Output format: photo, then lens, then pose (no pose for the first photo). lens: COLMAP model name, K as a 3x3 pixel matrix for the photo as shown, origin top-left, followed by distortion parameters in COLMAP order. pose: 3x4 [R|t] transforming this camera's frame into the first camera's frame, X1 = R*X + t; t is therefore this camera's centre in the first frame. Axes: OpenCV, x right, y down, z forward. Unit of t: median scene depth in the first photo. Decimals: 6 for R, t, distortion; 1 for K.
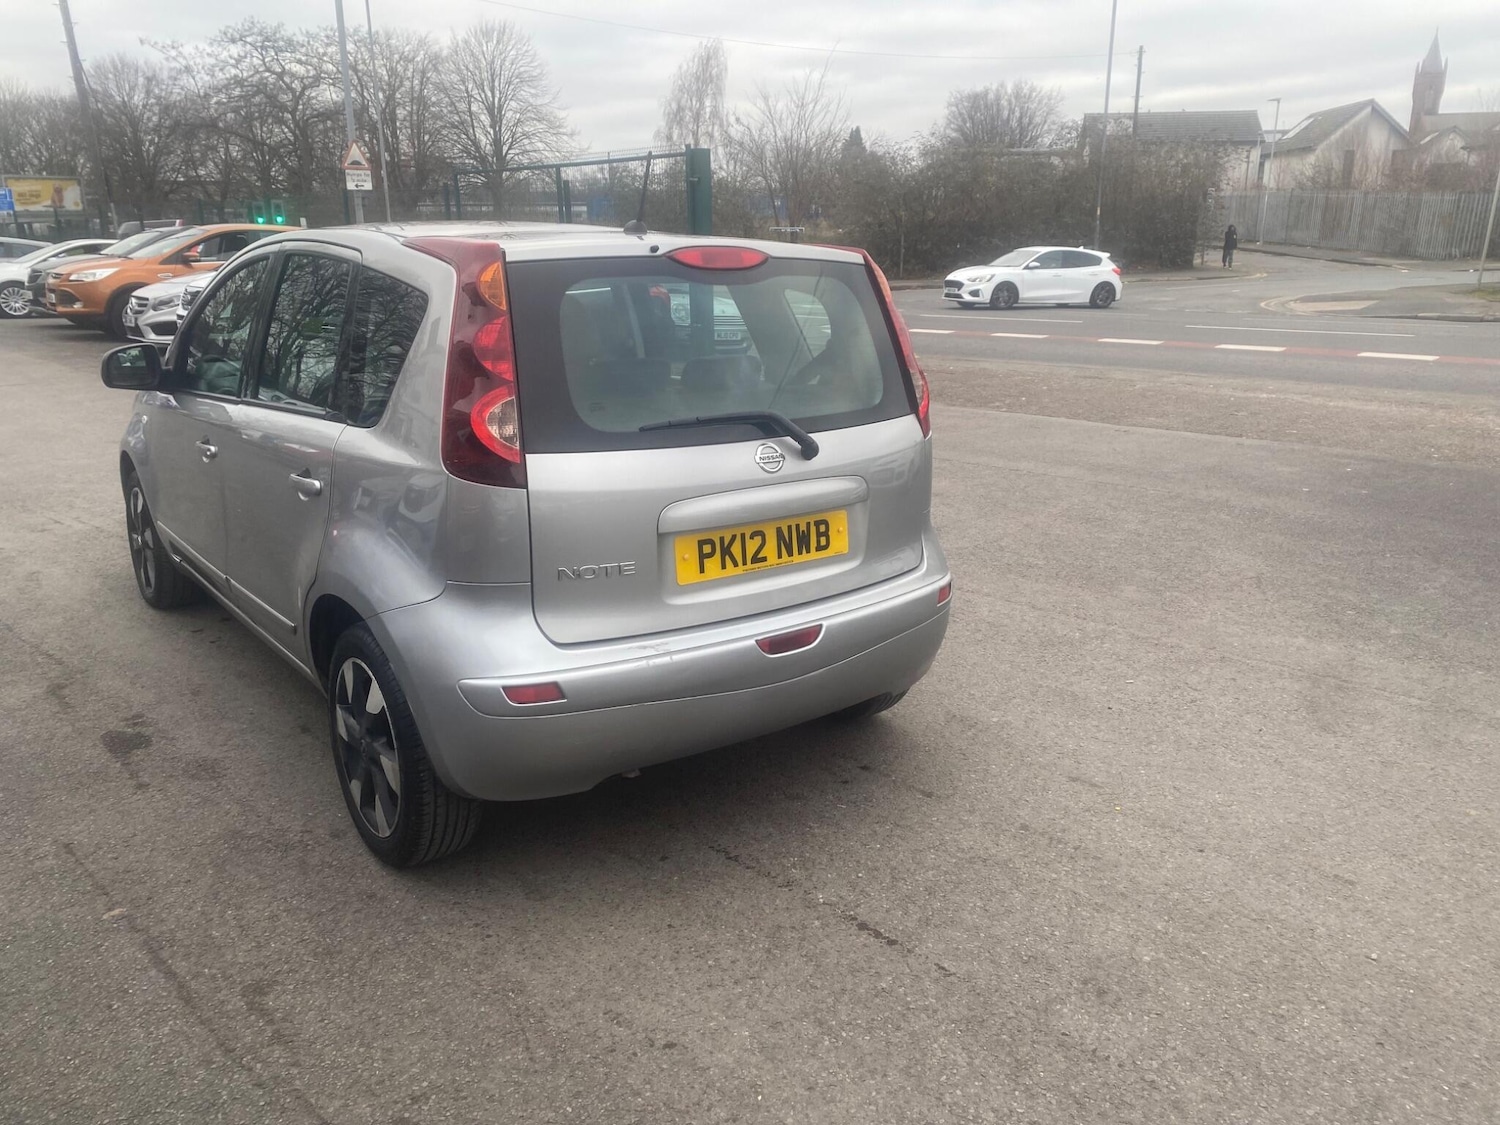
lens RADIAL K [[1138.7, 0, 760.2], [0, 1138.7, 540.7], [0, 0, 1]] dist [0.026257, -0.021466]
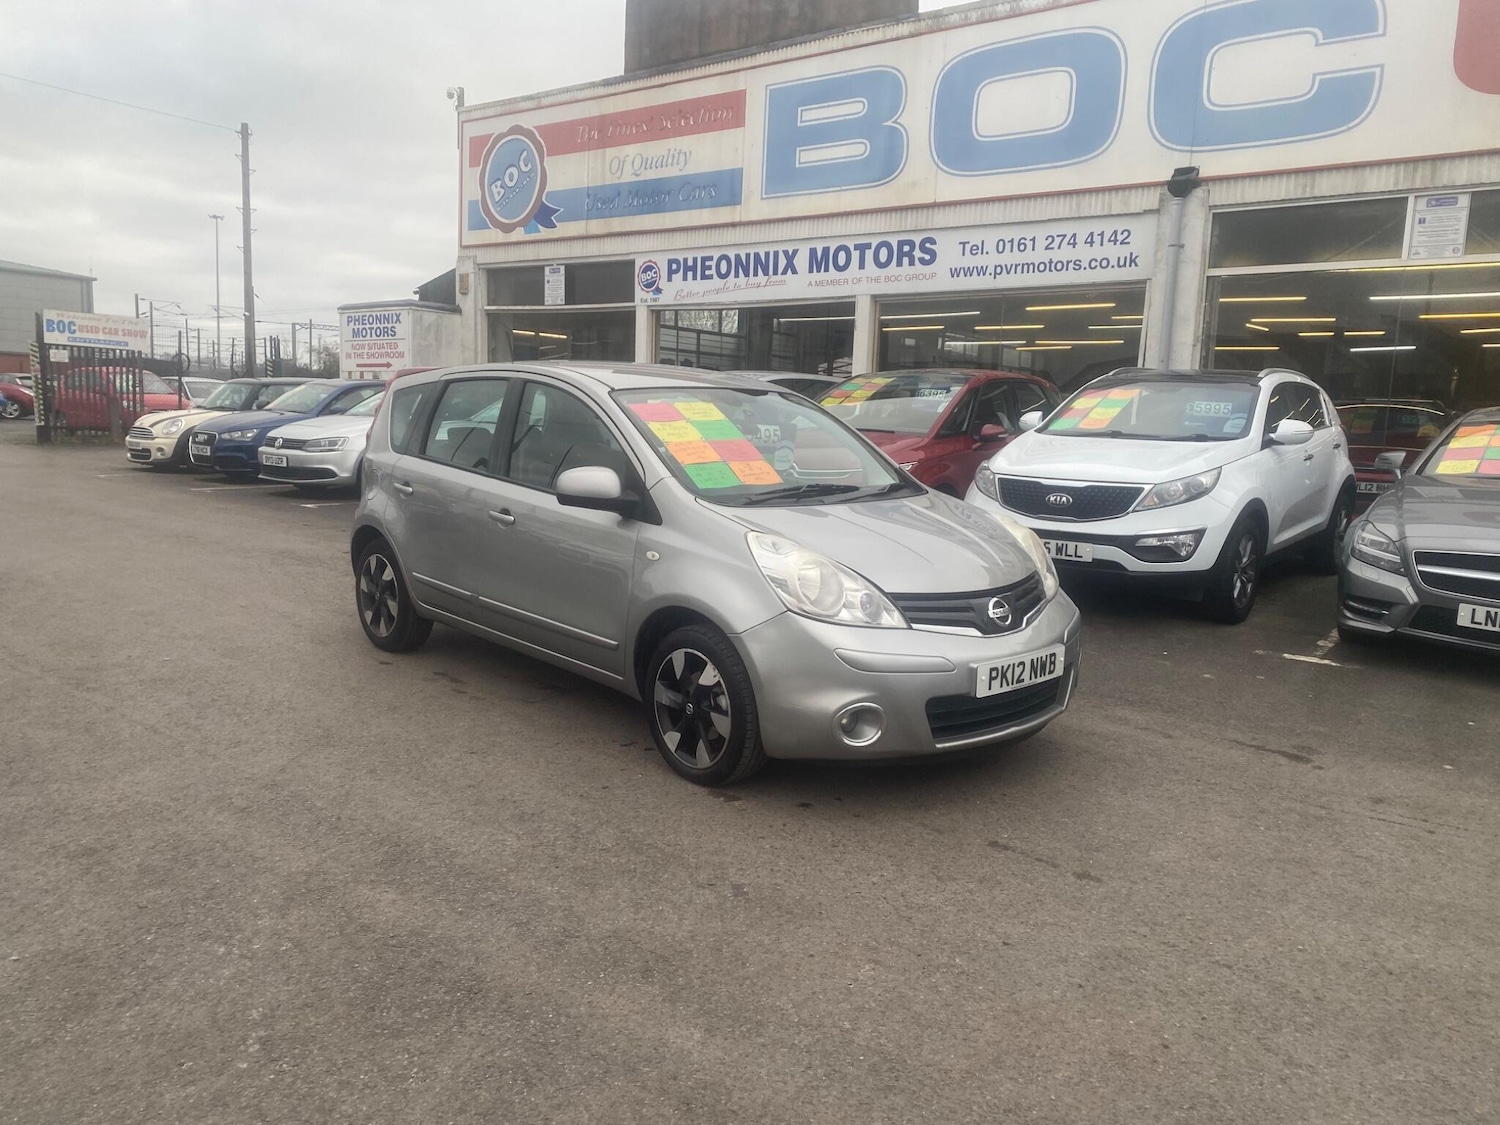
lens RADIAL K [[1141.1, 0, 755.6], [0, 1141.1, 573.1], [0, 0, 1]] dist [0.025279, -0.022100]
pose [[-0.996093, -0.021035, -0.085766, -0.074598], [-0.053434, 0.916812, 0.395728, -0.153089], [0.070307, 0.398764, -0.914354, 0.611866]]
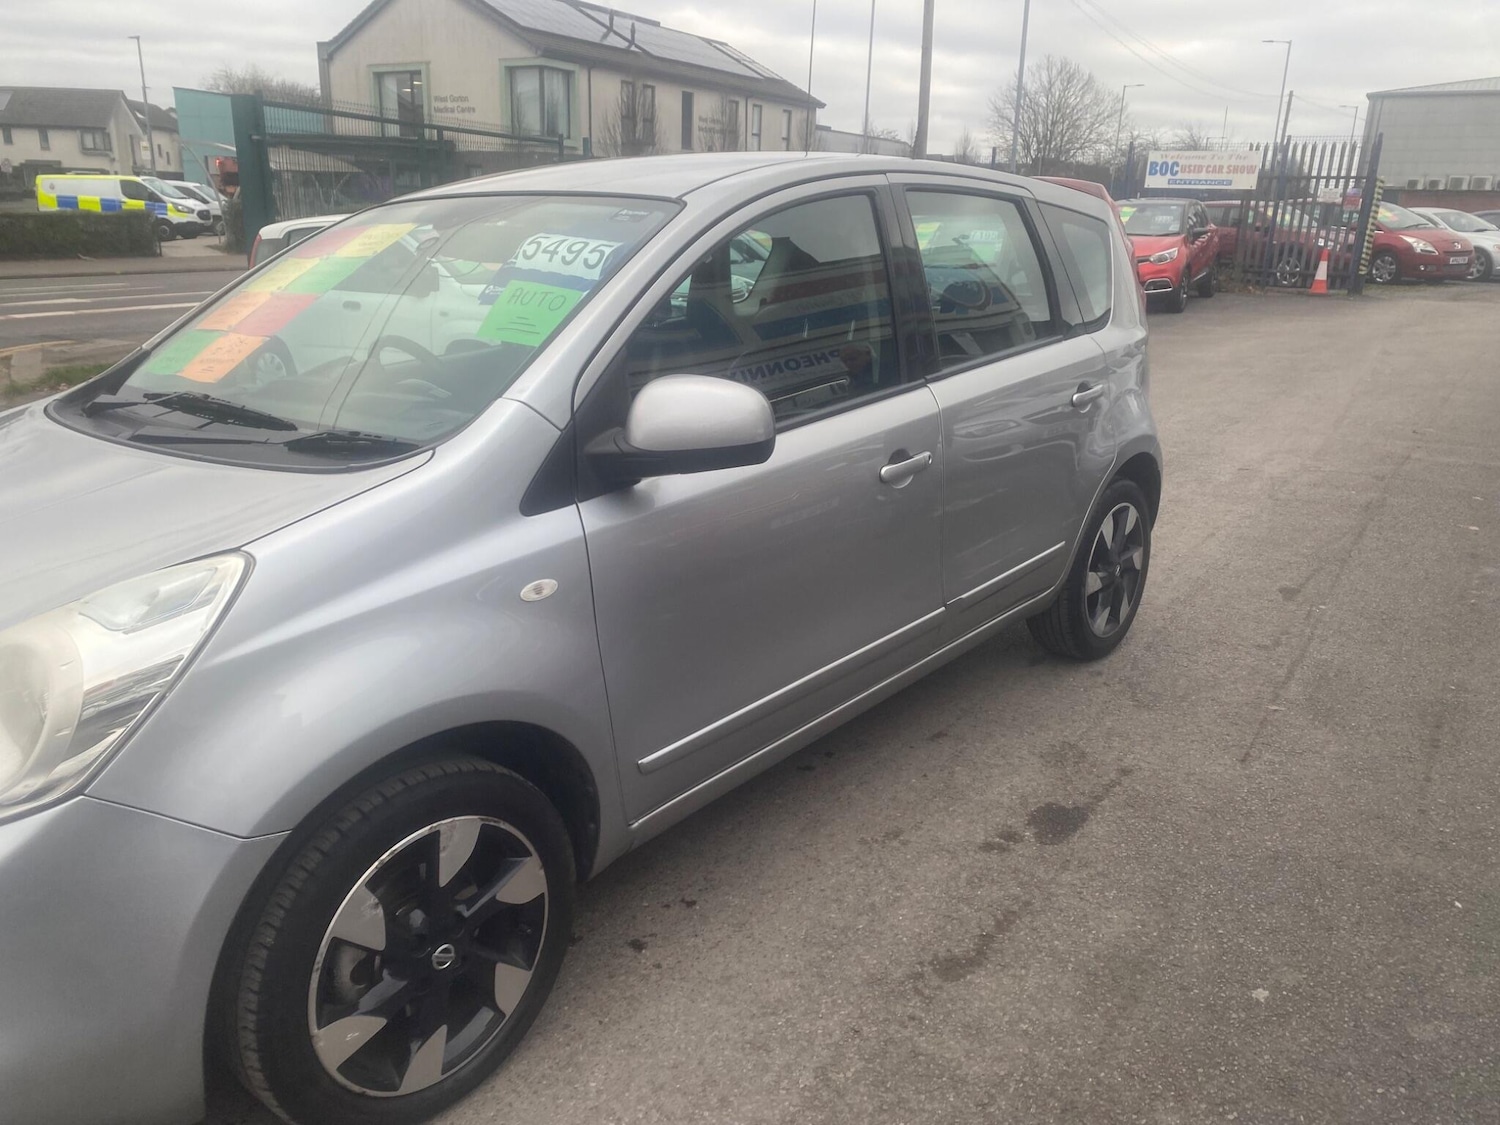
lens RADIAL K [[1138.7, 0, 747.7], [0, 1138.7, 578.7], [0, 0, 1]] dist [0.026257, -0.021466]
pose [[-0.207251, -0.298042, 0.931782, -0.271501], [0.241724, 0.907328, 0.343985, -0.067430], [-0.947954, 0.296525, -0.116000, 0.283615]]
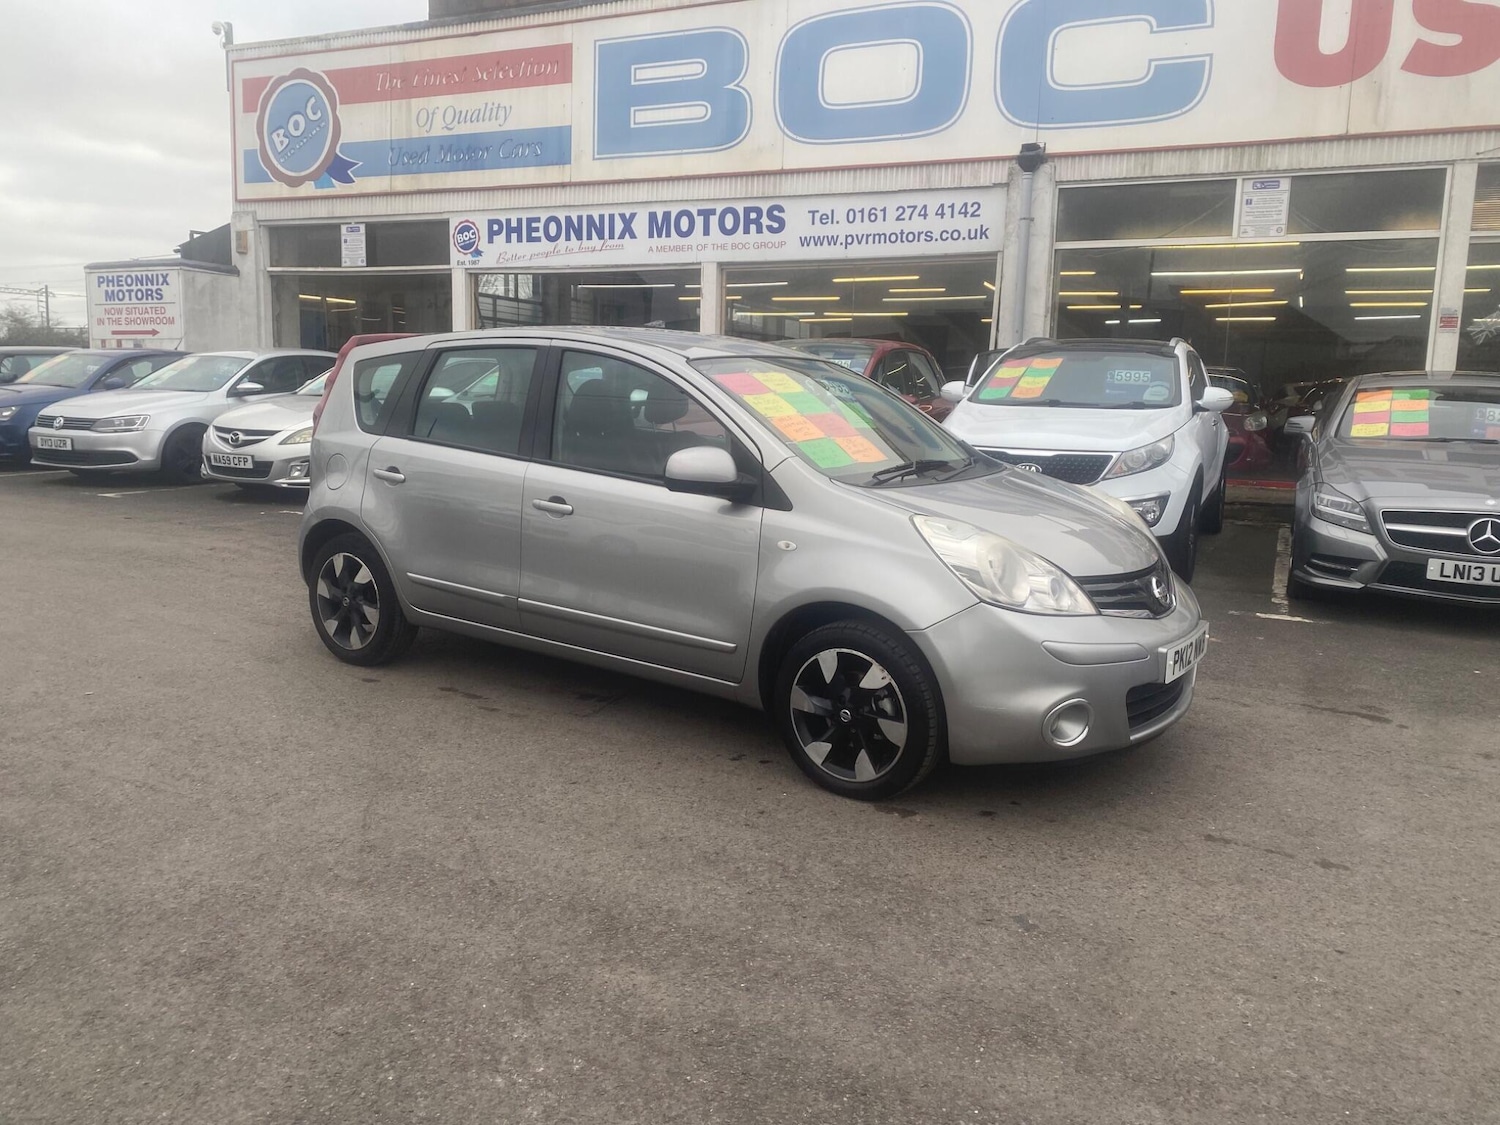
lens RADIAL K [[1141.1, 0, 765.8], [0, 1141.1, 548.0], [0, 0, 1]] dist [0.025279, -0.022100]
pose [[-0.951163, 0.018202, -0.308153, 0.007484], [-0.106069, 0.918207, 0.381634, -0.139031], [0.289895, 0.395682, -0.871434, 0.568360]]
